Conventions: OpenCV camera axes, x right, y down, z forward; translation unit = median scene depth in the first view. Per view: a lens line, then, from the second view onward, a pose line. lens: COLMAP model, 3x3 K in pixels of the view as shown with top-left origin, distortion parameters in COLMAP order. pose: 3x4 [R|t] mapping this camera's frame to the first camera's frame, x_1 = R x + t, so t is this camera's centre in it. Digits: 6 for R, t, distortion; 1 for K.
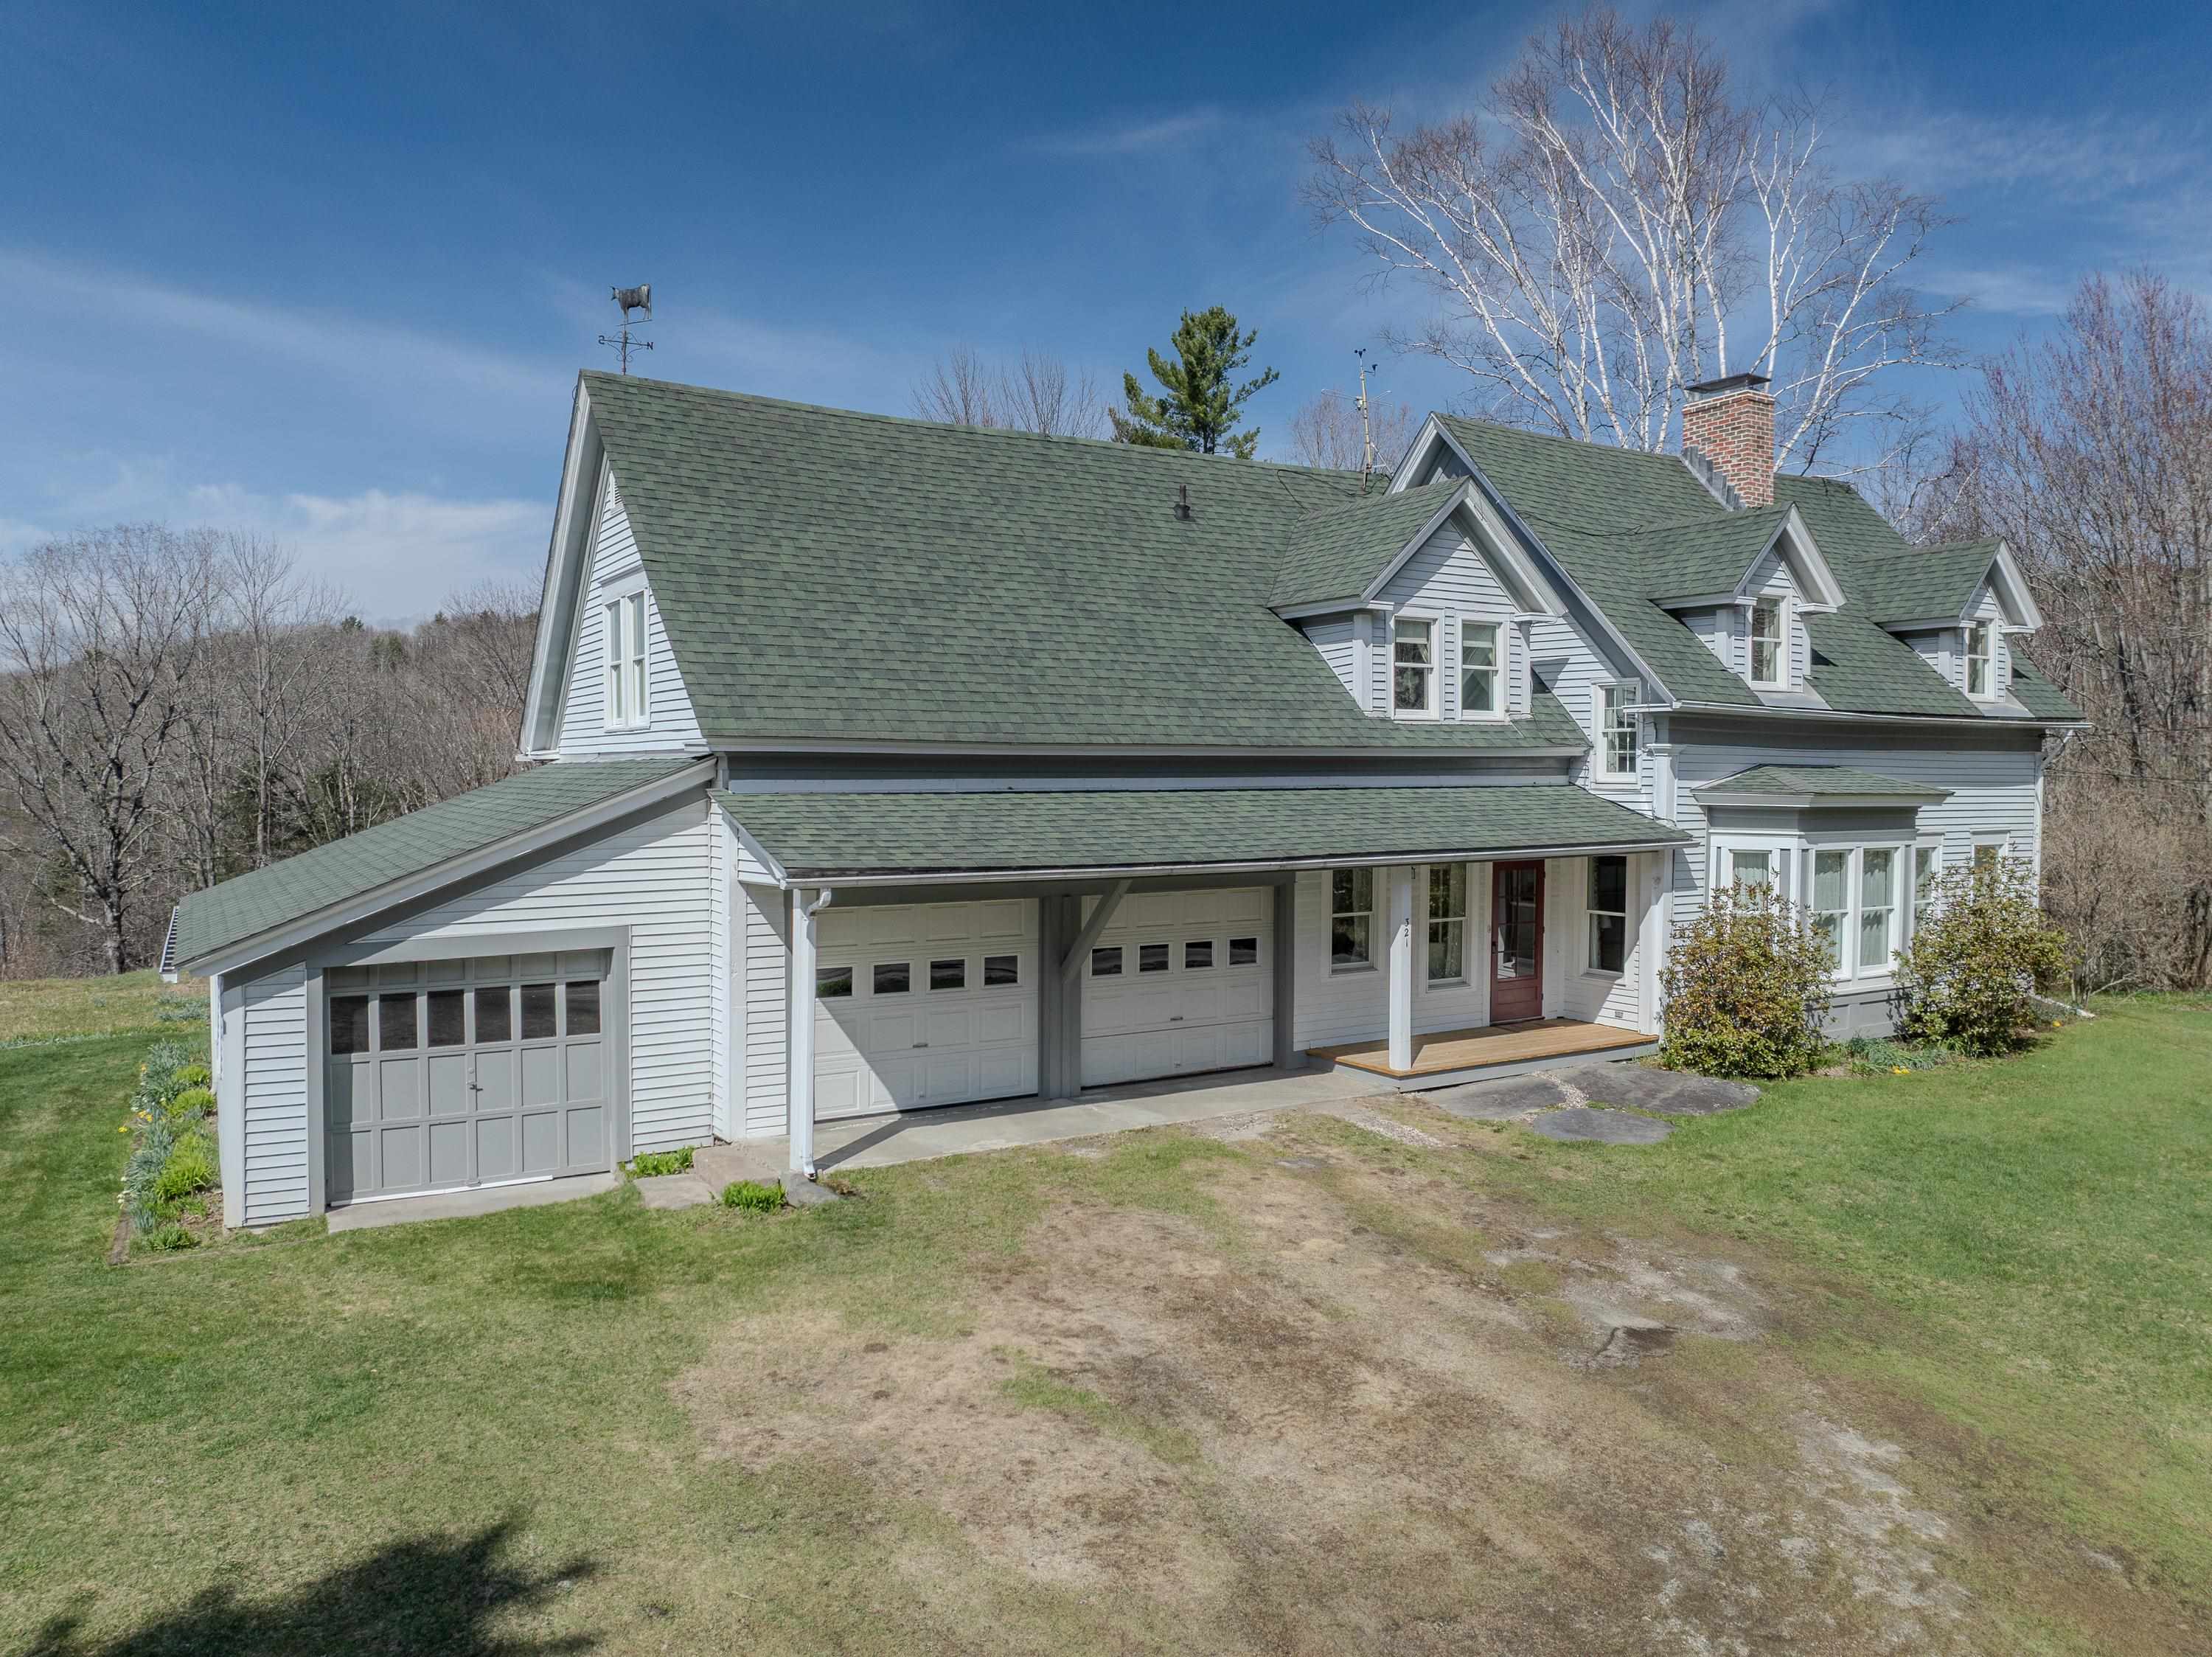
lens RADIAL K [[1537.4, 0, 1114.0], [0, 1537.4, 814.0], [0, 0, 1]] dist [-0.038920, -0.006389]
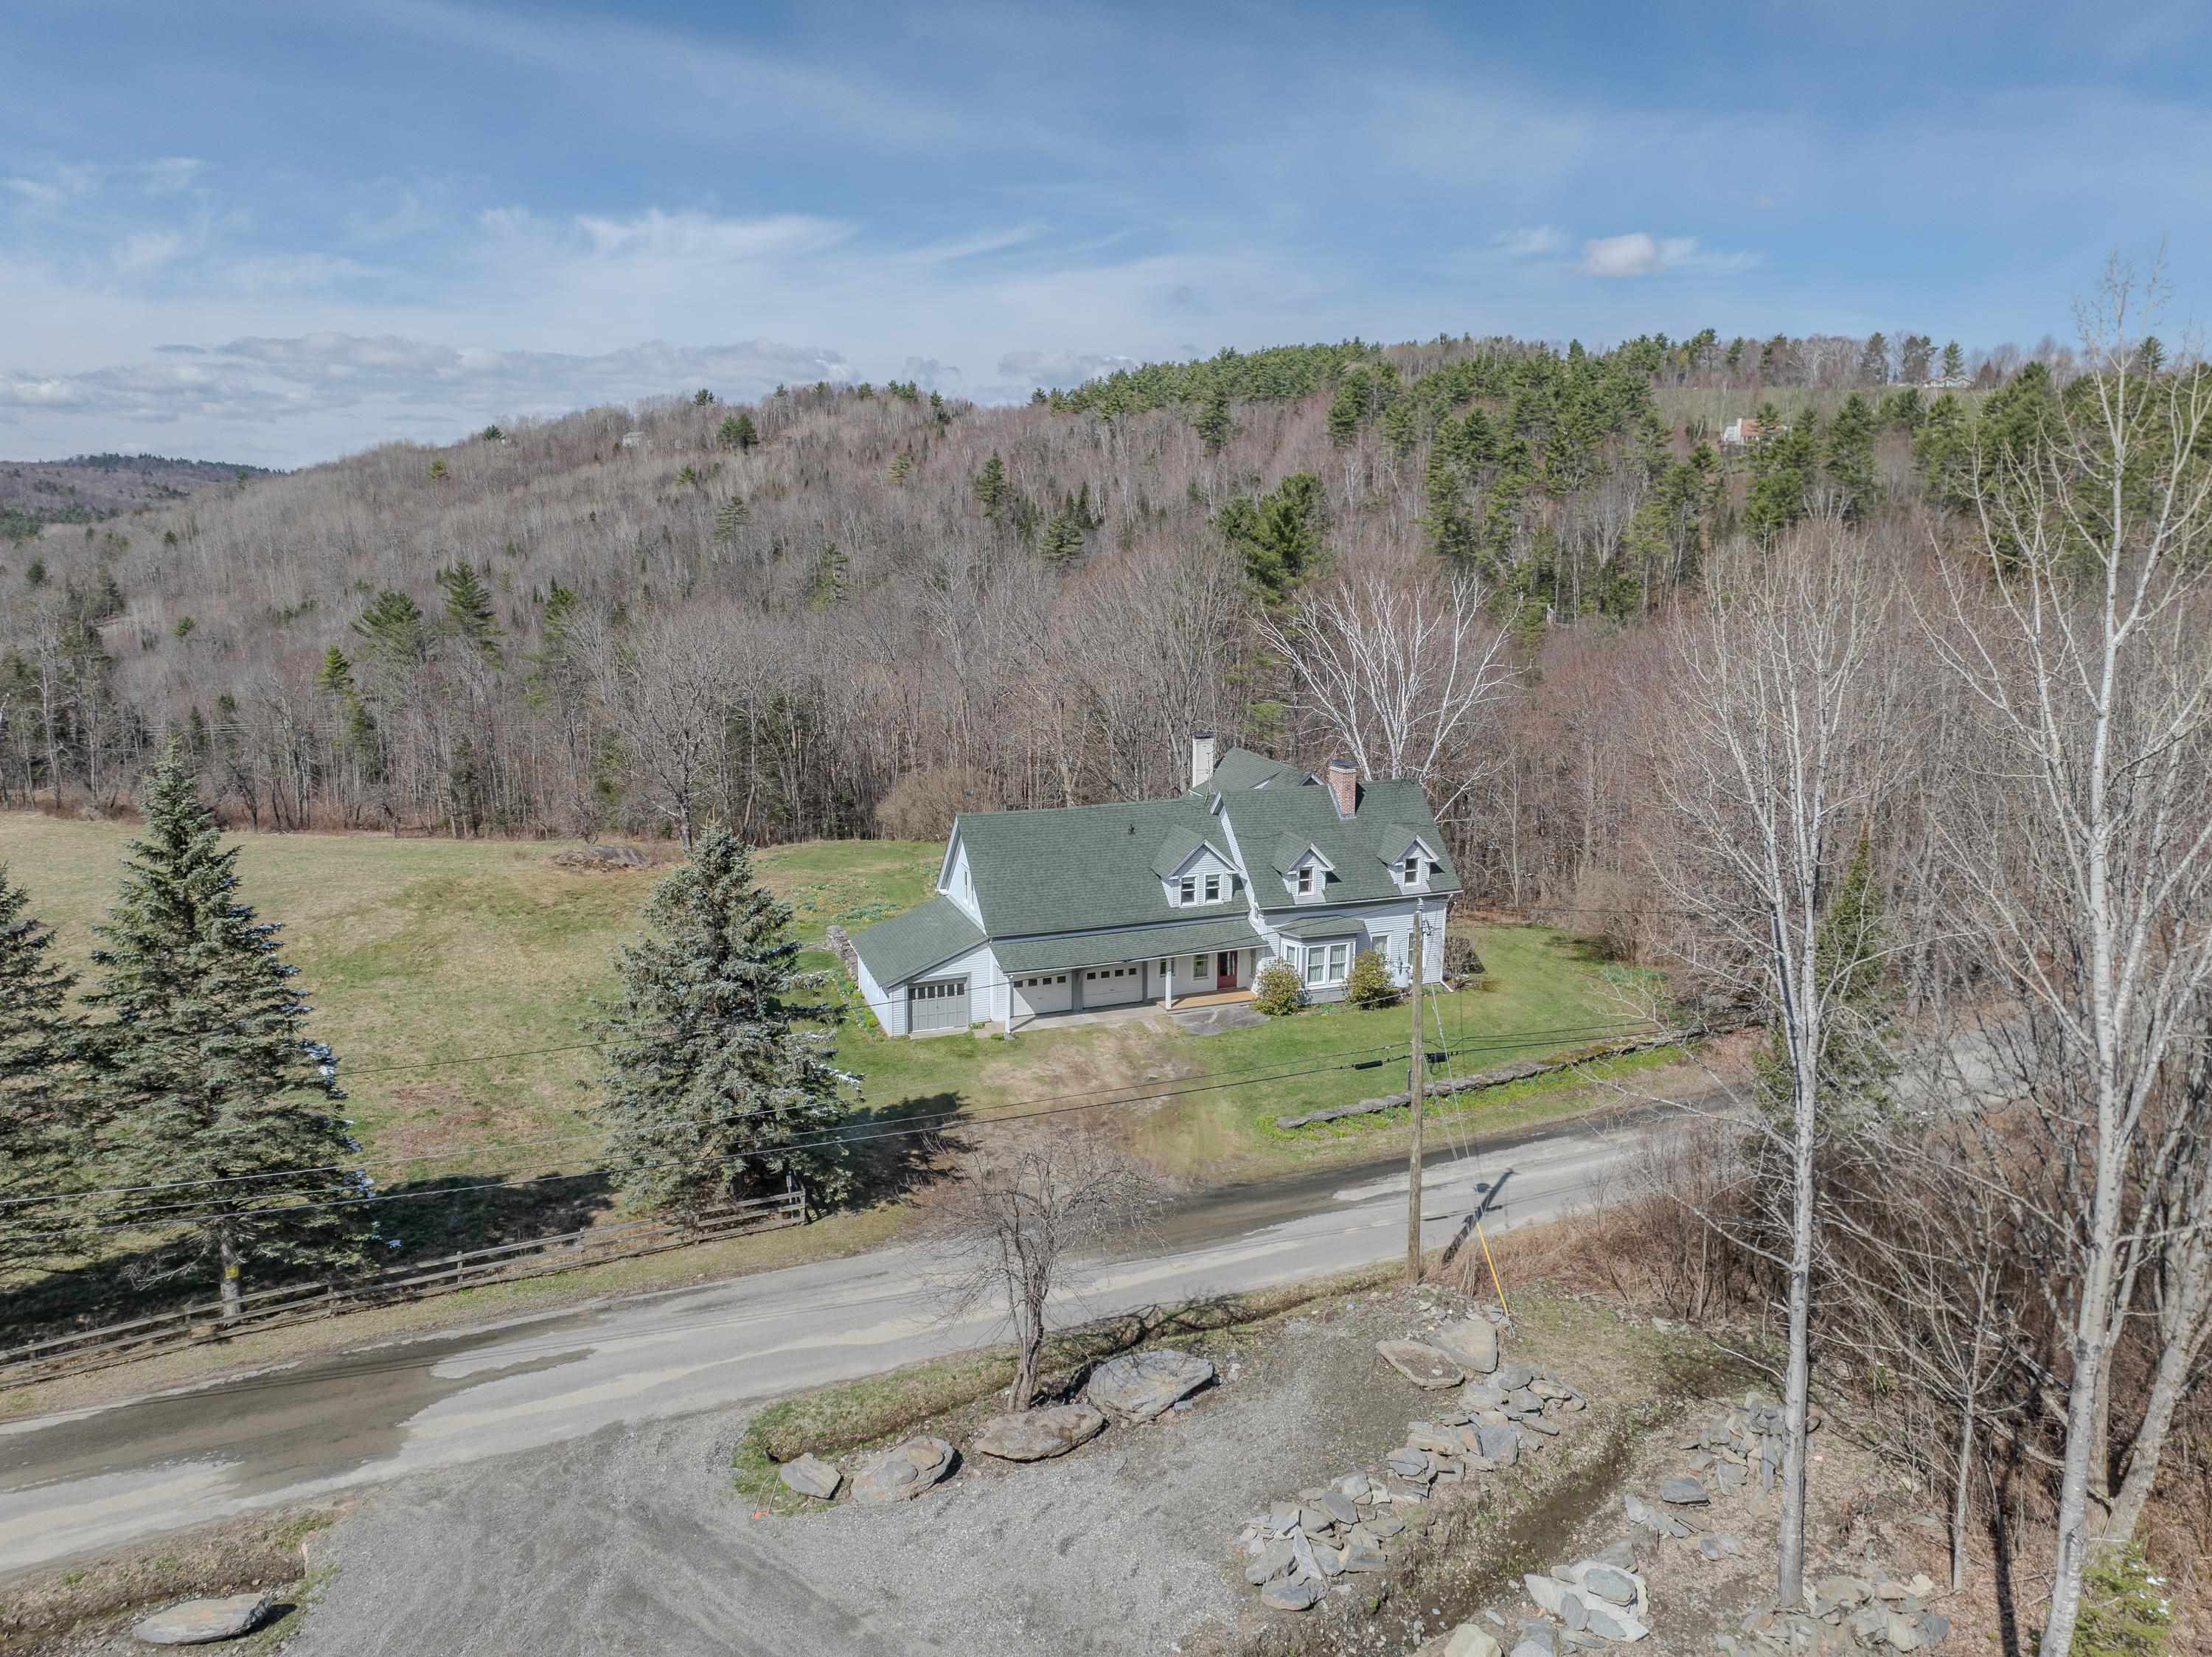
lens RADIAL K [[1537.4, 0, 1114.0], [0, 1537.4, 814.0], [0, 0, 1]] dist [-0.038920, -0.006389]
pose [[0.979507, 0.039958, -0.197409, 0.807267], [-0.006009, 0.985484, 0.169659, -0.970912], [0.201323, -0.164996, 0.965529, -2.666900]]
